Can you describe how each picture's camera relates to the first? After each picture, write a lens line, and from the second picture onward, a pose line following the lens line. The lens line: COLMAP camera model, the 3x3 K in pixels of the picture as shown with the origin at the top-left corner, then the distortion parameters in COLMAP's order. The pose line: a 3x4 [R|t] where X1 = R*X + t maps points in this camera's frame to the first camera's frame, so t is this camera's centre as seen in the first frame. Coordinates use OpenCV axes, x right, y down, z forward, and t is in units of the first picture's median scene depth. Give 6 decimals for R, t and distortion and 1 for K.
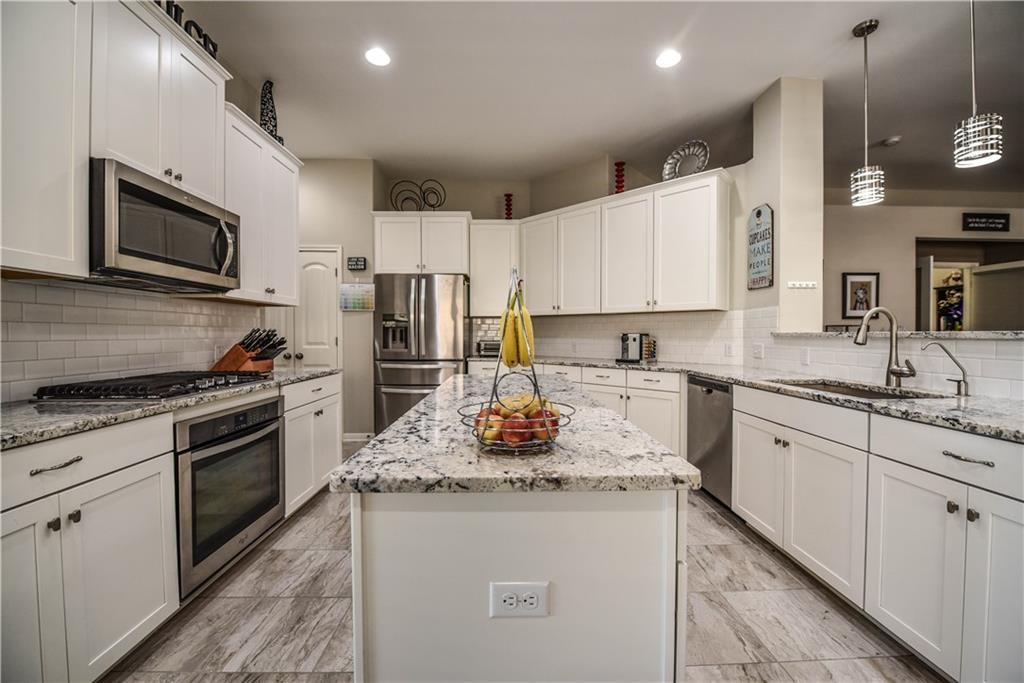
lens RADIAL K [[408.3, 0, 516.6], [0, 408.3, 340.3], [0, 0, 1]] dist [-0.015173, -0.002870]
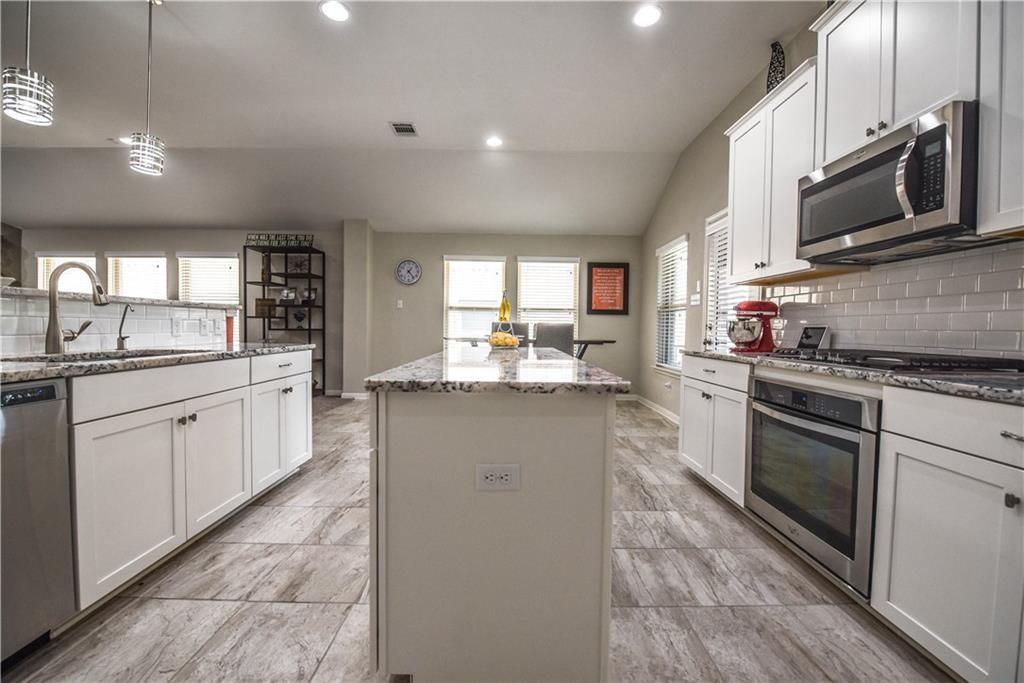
lens RADIAL K [[408.3, 0, 516.6], [0, 408.3, 340.3], [0, 0, 1]] dist [-0.015173, -0.002870]
pose [[-0.999784, -0.015712, 0.013571, -0.051569], [-0.015111, 0.998948, 0.043298, 0.030482], [-0.014238, 0.043084, -0.998970, 1.591669]]
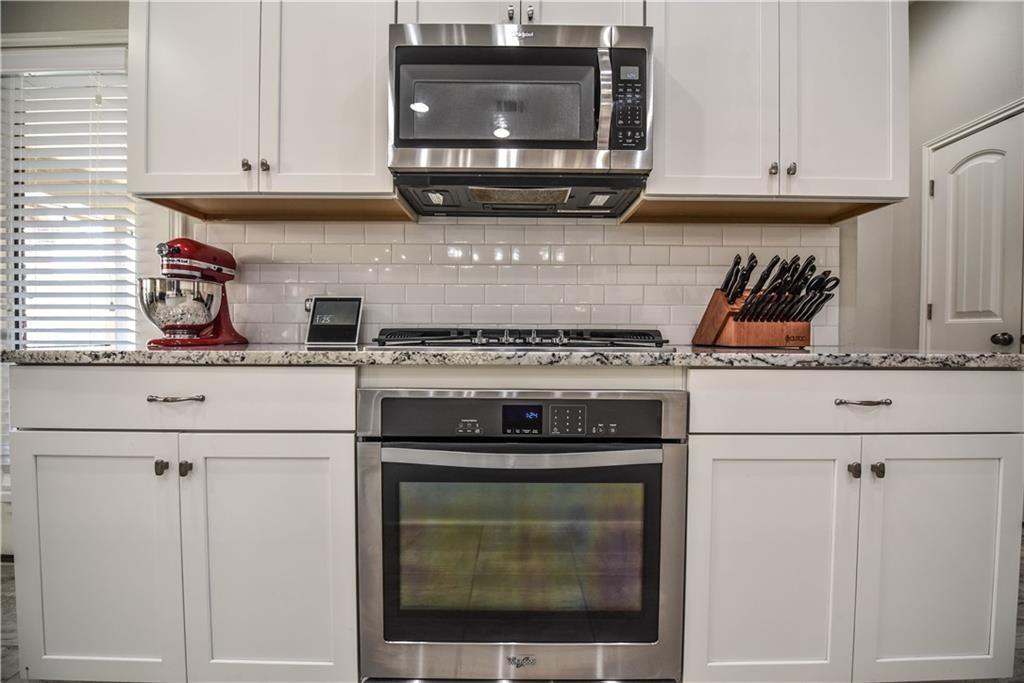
lens RADIAL K [[408.3, 0, 516.6], [0, 408.3, 340.3], [0, 0, 1]] dist [-0.015173, -0.002870]
pose [[-0.026918, 0.021957, -0.999396, -0.162461], [-0.018760, 0.999572, 0.022467, 0.077627], [0.999462, 0.019353, -0.026495, 0.839418]]
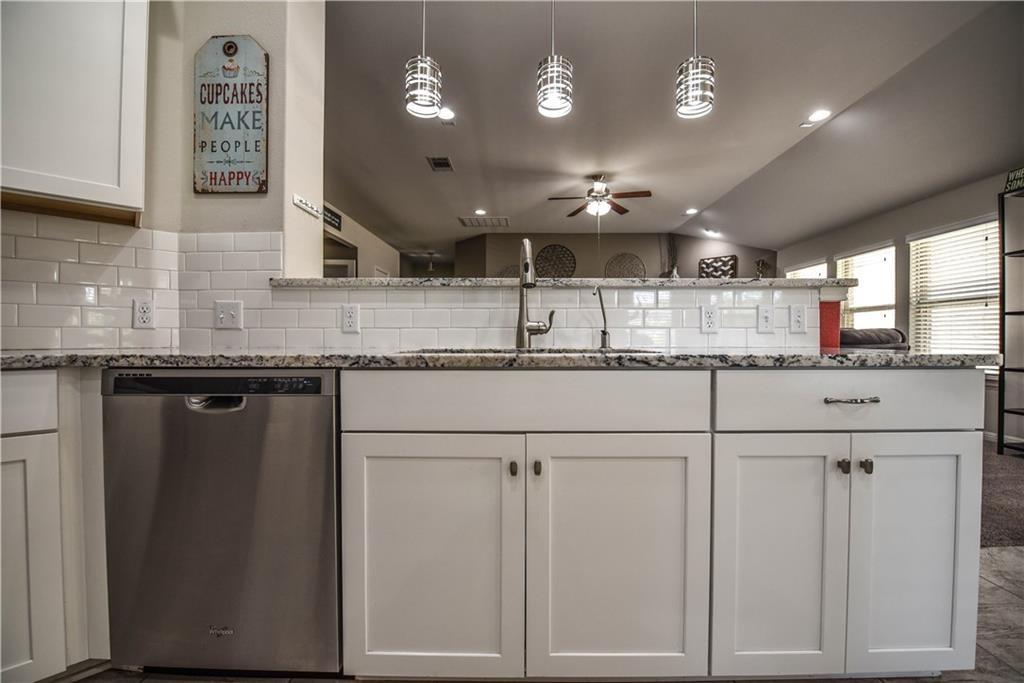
lens RADIAL K [[408.3, 0, 516.6], [0, 408.3, 340.3], [0, 0, 1]] dist [-0.015173, -0.002870]
pose [[0.041673, -0.008525, 0.999095, 0.138087], [0.011870, 0.999897, 0.008037, 0.080983], [-0.999061, 0.011524, 0.041770, 0.852067]]
